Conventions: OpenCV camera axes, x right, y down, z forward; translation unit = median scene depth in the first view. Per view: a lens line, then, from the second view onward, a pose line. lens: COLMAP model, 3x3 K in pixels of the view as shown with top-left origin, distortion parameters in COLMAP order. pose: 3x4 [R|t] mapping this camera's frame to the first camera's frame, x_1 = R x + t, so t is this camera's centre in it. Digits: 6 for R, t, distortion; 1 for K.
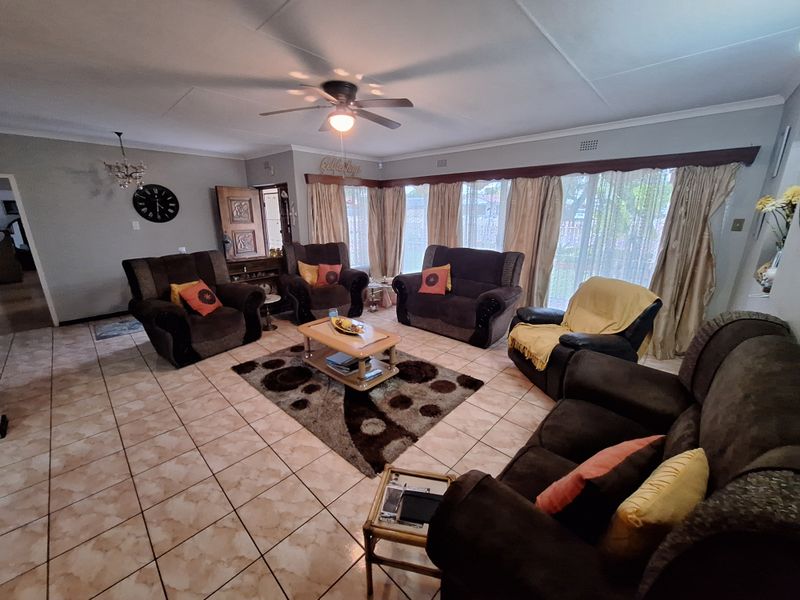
lens RADIAL K [[316.0, 0, 405.0], [0, 316.0, 299.8], [0, 0, 1]] dist [-0.002785, 0.000599]
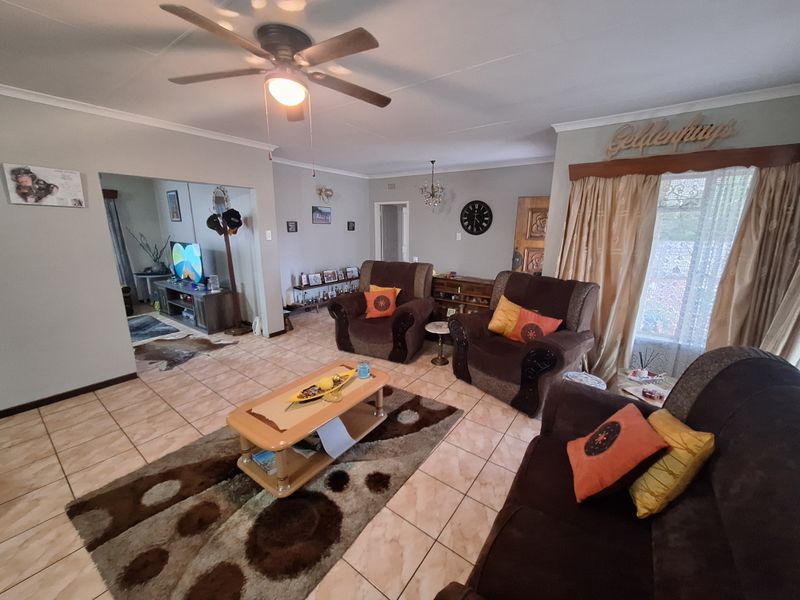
lens RADIAL K [[316.0, 0, 405.0], [0, 316.0, 299.8], [0, 0, 1]] dist [-0.002785, 0.000599]
pose [[0.119682, 0.232057, -0.965311, 0.327880], [-0.274916, 0.942026, 0.192375, -0.196430], [0.953990, 0.242355, 0.176539, 0.697983]]
